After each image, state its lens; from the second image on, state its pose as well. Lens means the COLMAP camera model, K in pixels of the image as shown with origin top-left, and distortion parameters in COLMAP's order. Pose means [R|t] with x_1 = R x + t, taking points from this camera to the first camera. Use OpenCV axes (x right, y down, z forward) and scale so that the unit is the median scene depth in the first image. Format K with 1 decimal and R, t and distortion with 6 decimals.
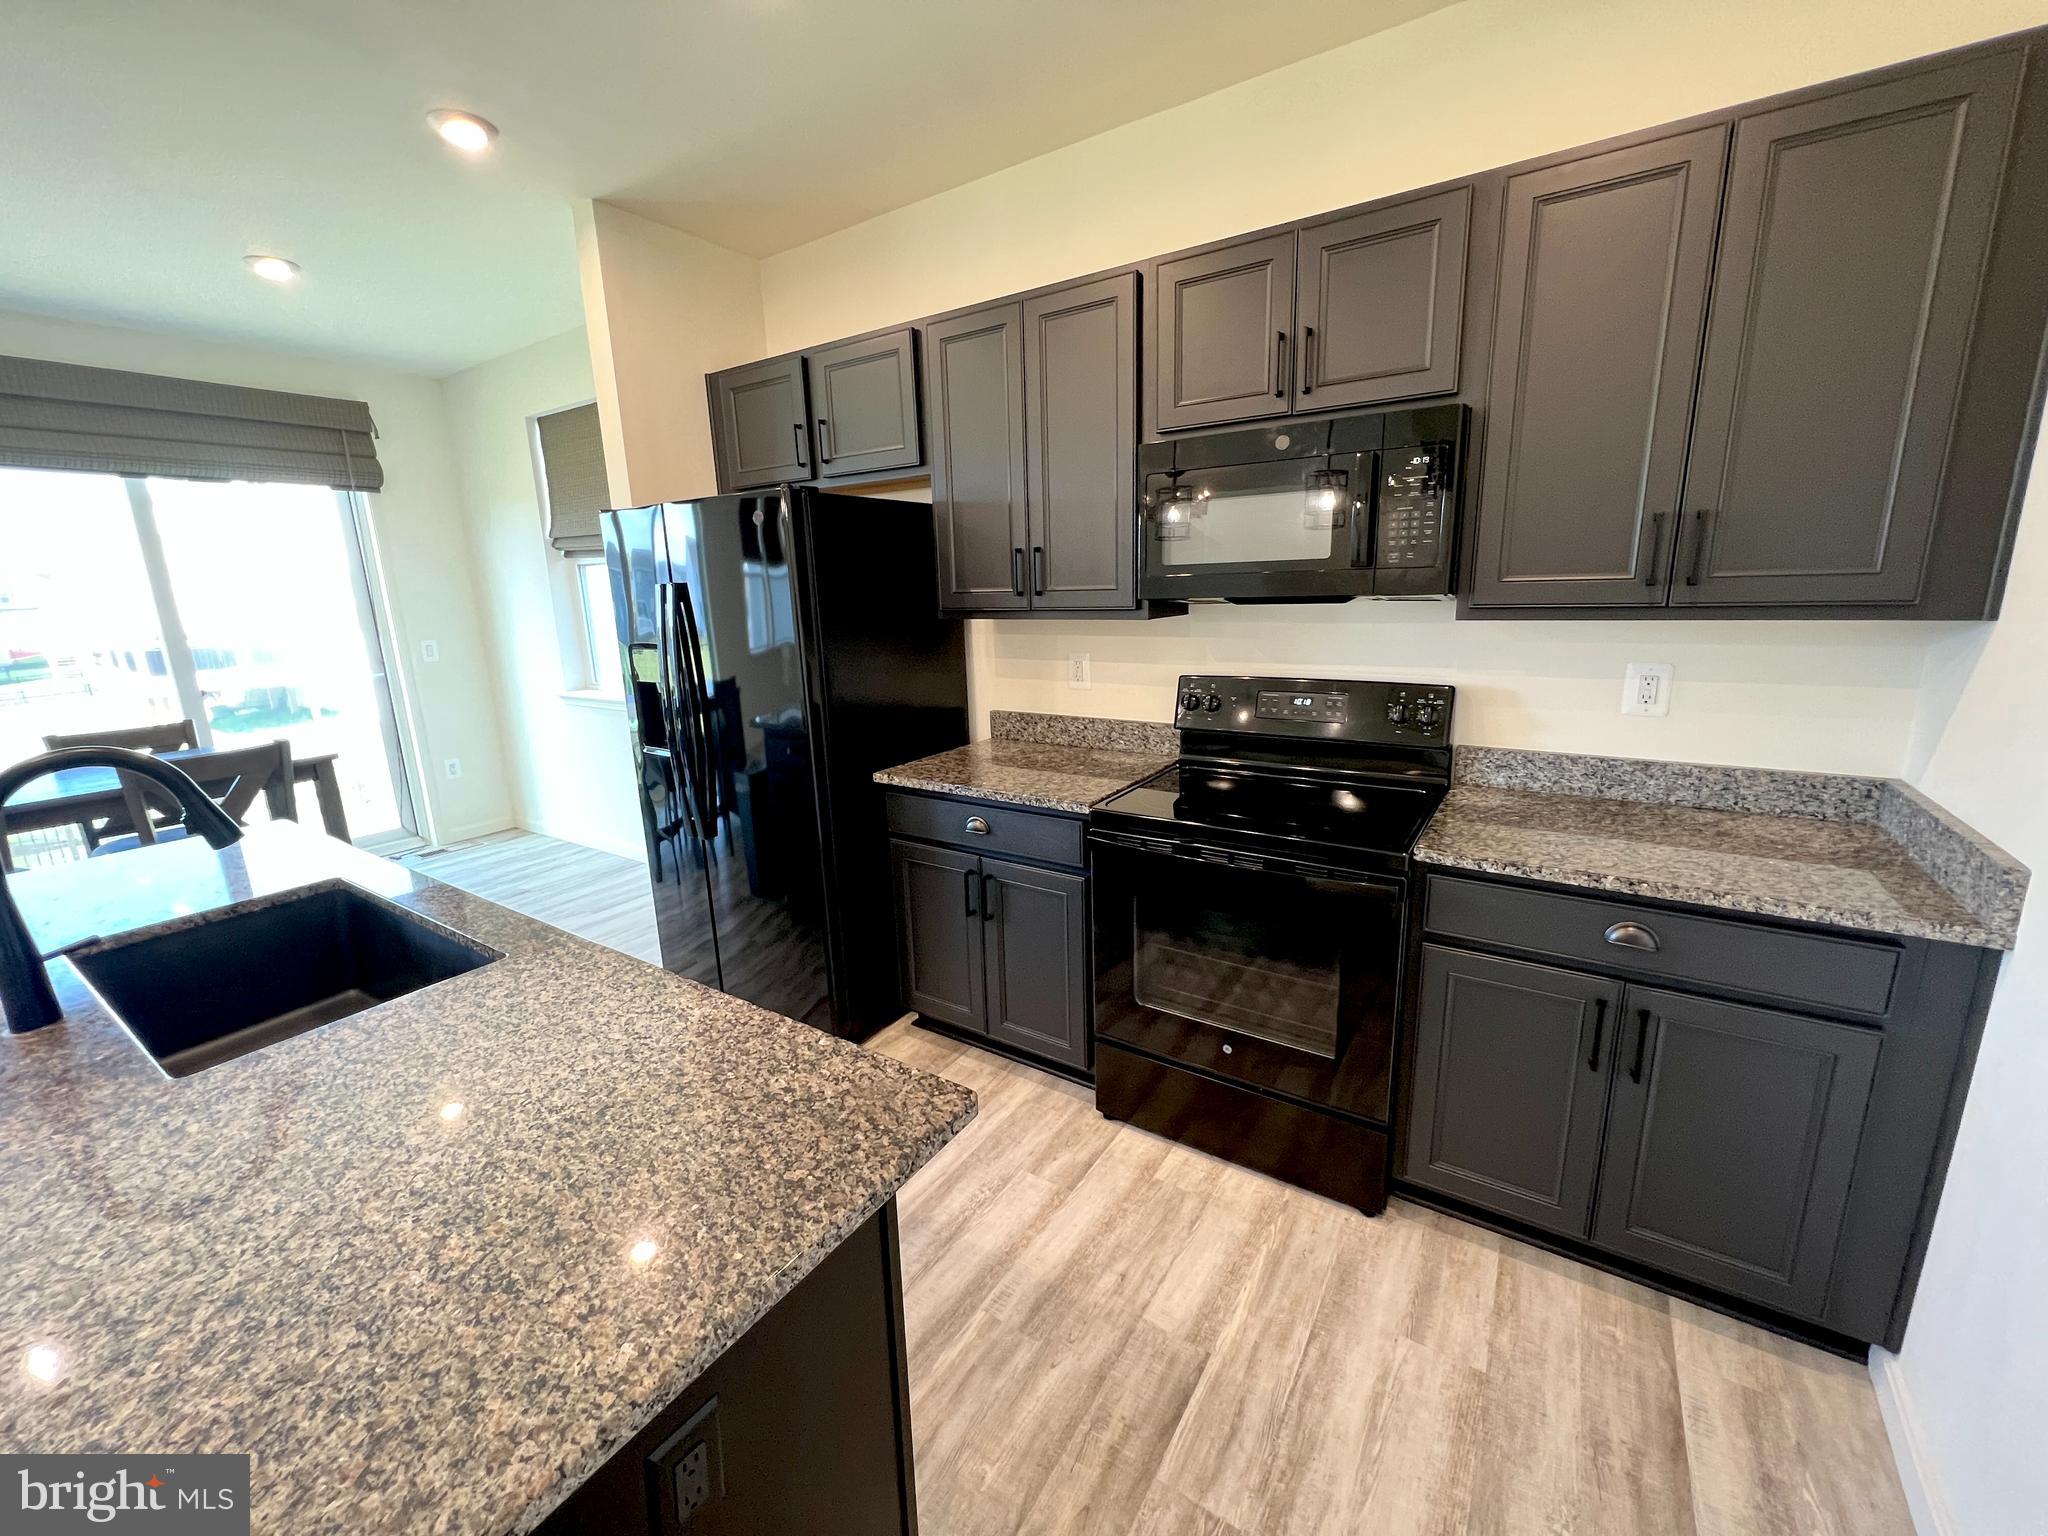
lens RADIAL K [[809.9, 0, 1018.9], [0, 809.9, 763.5], [0, 0, 1]] dist [0.002549, -0.000518]
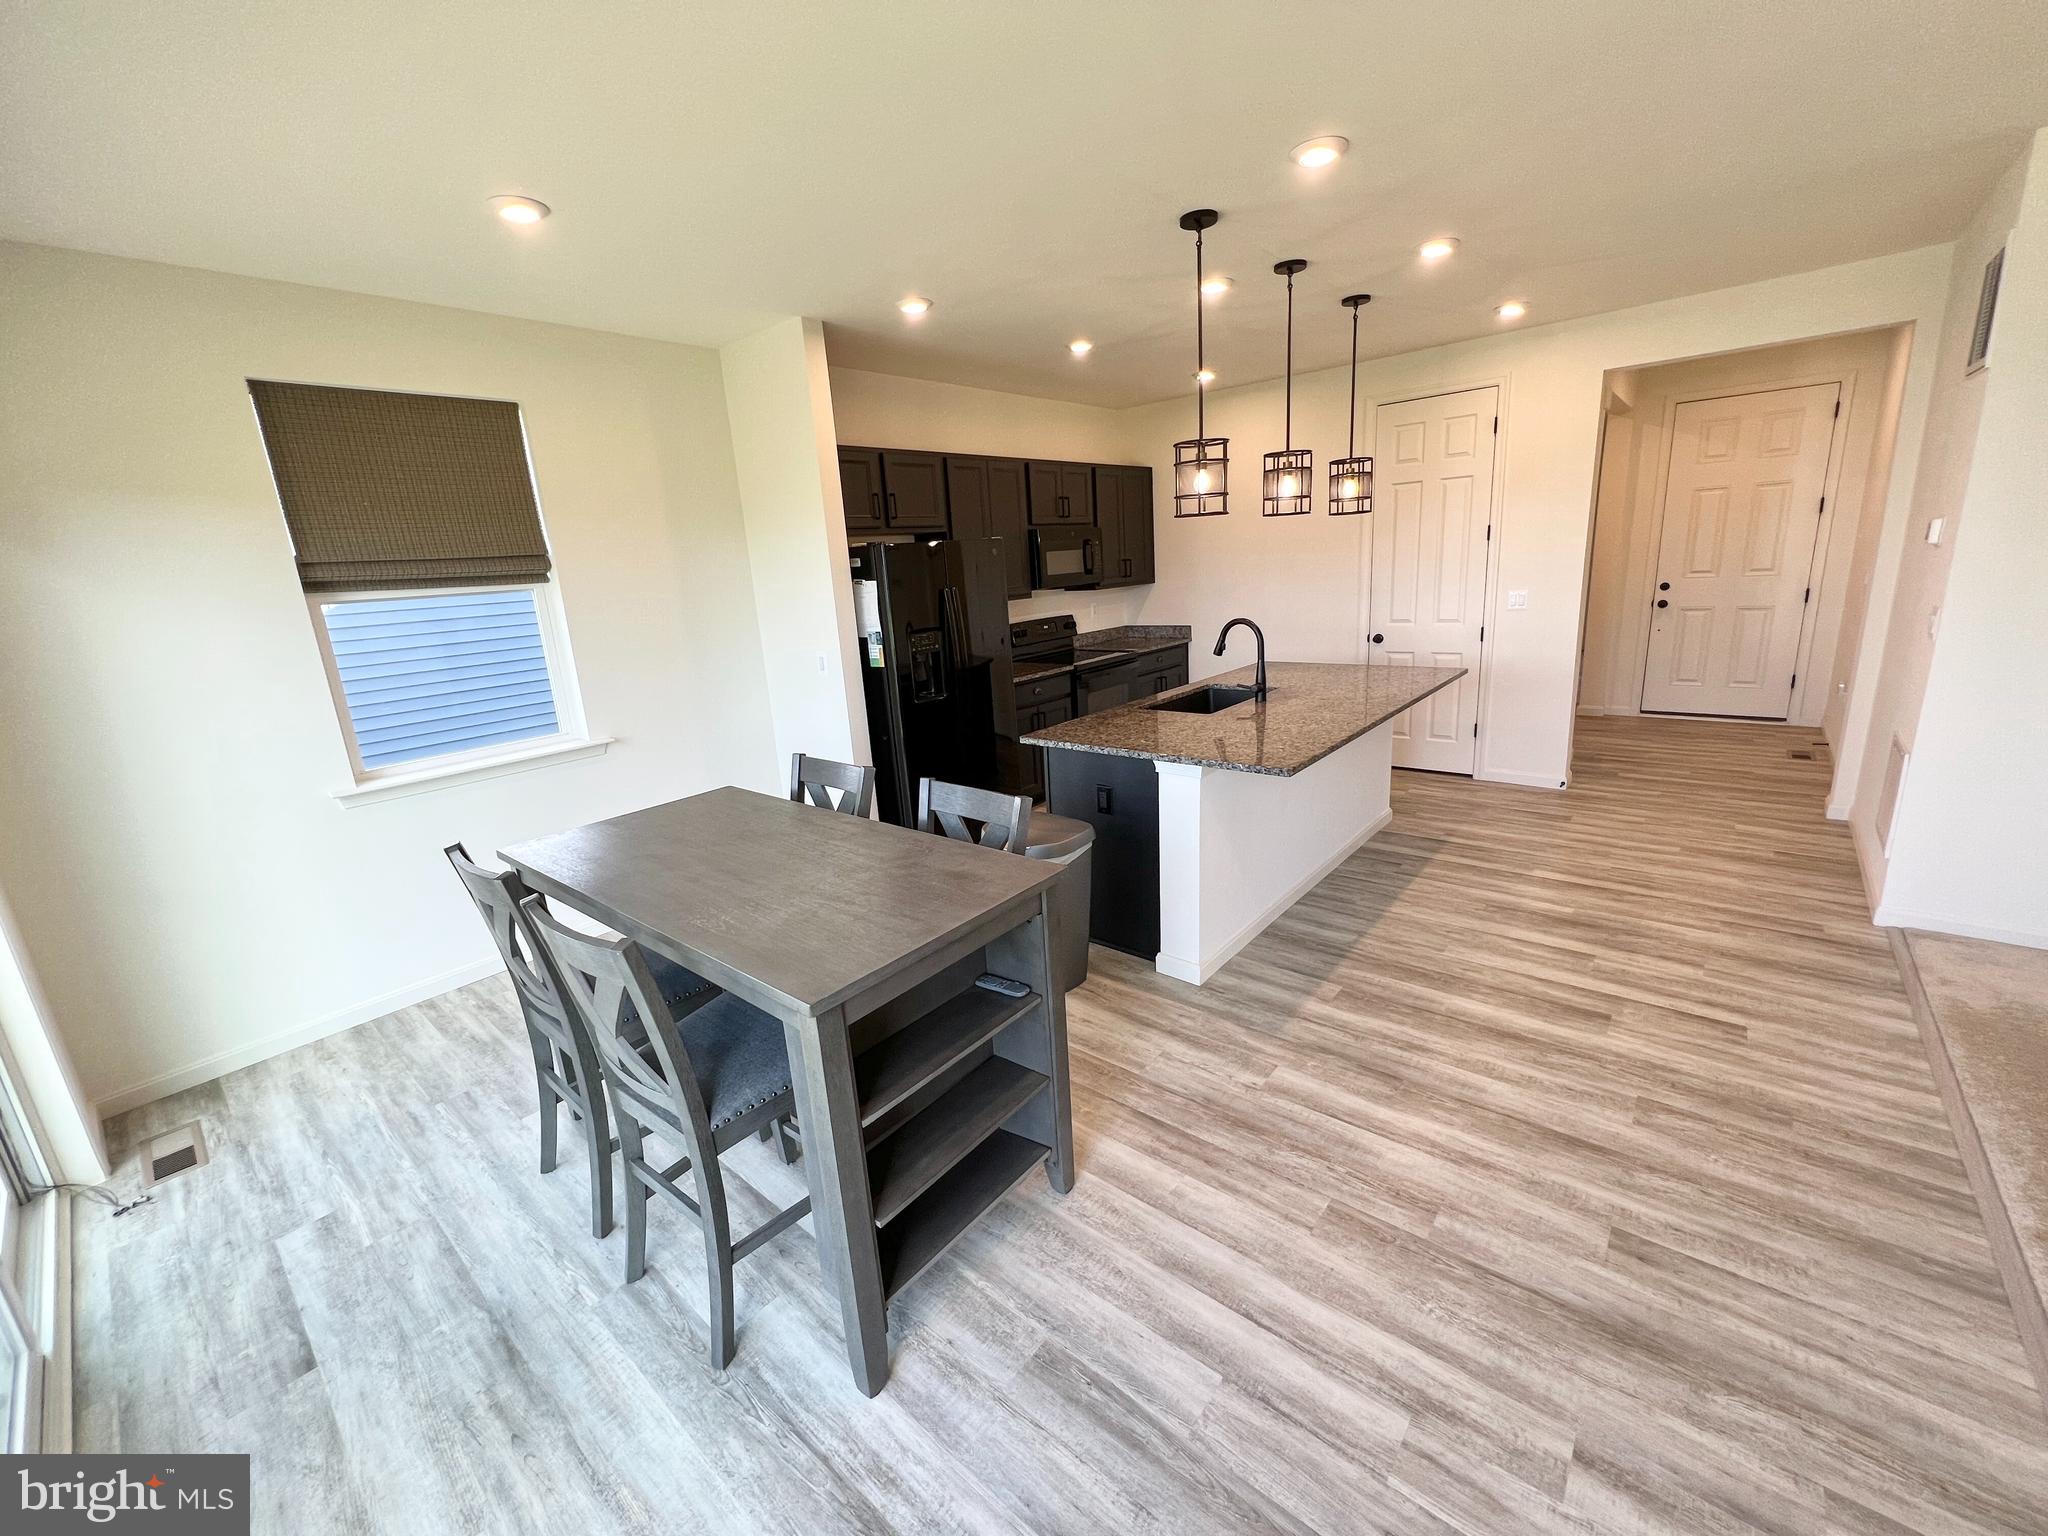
lens RADIAL K [[809.9, 0, 1007.5], [0, 809.9, 762.2], [0, 0, 1]] dist [0.002549, -0.000518]
pose [[0.131839, -0.216661, 0.967304, -2.684135], [0.281369, 0.943865, 0.173062, -0.174204], [-0.950500, 0.249353, 0.185400, 0.843670]]
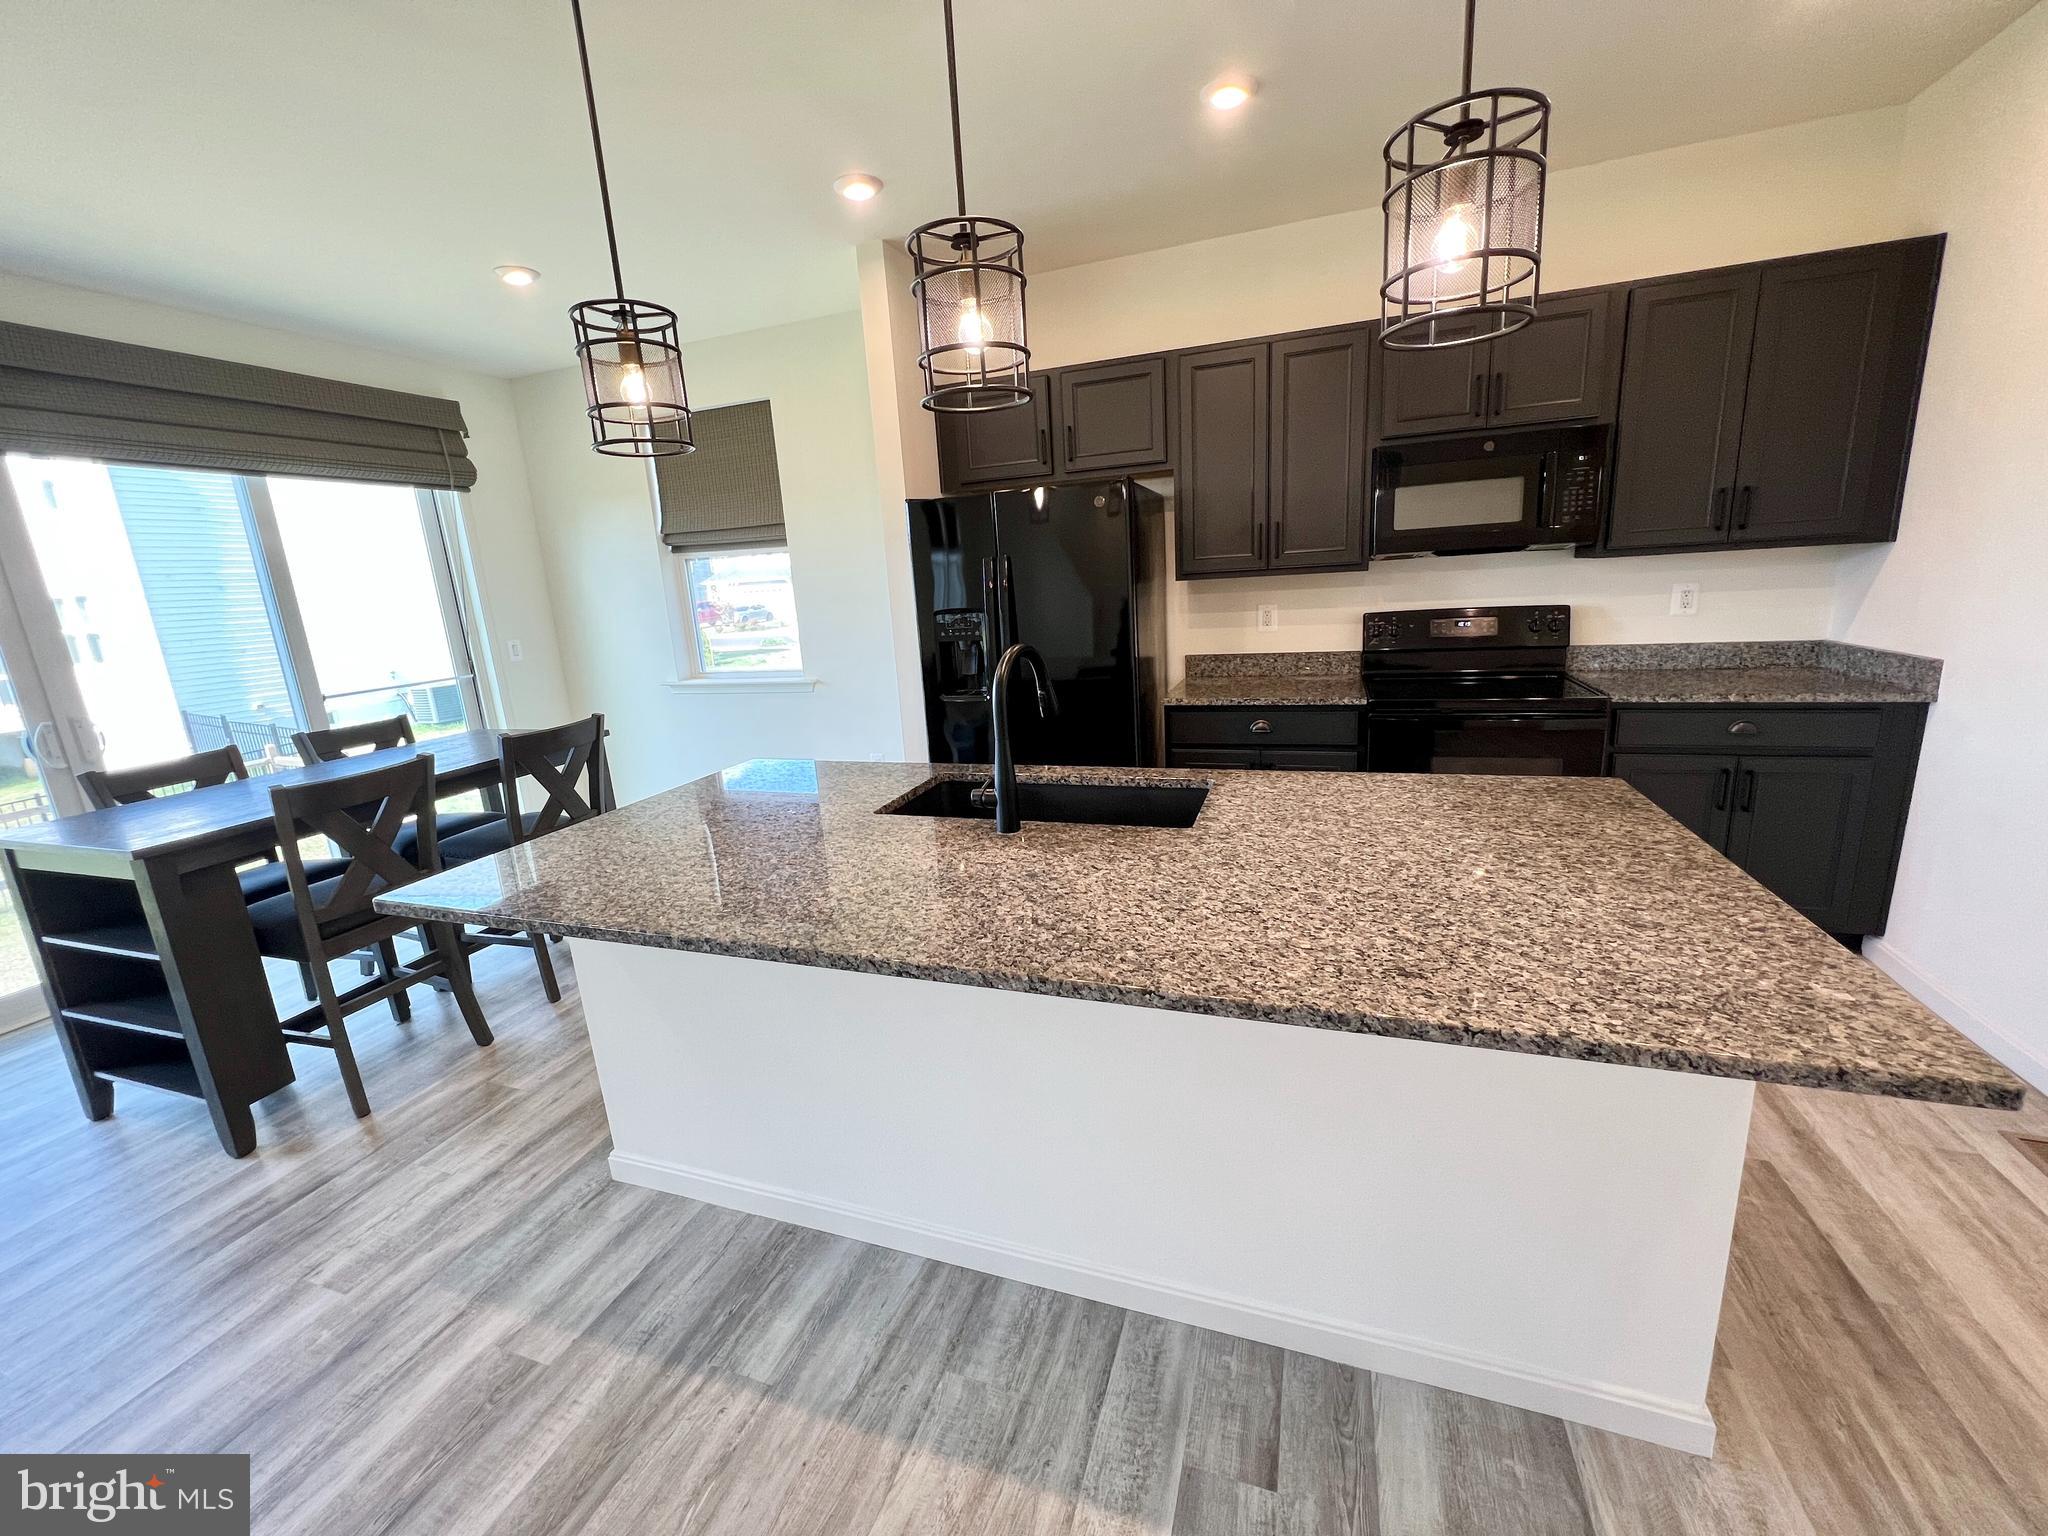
lens RADIAL K [[809.9, 0, 1023.3], [0, 809.9, 761.8], [0, 0, 1]] dist [0.002549, -0.000518]
pose [[0.969673, -0.082469, 0.230072, -0.888642], [0.083946, 0.996465, 0.003379, 0.113643], [-0.229537, 0.016037, 0.973168, -0.267005]]
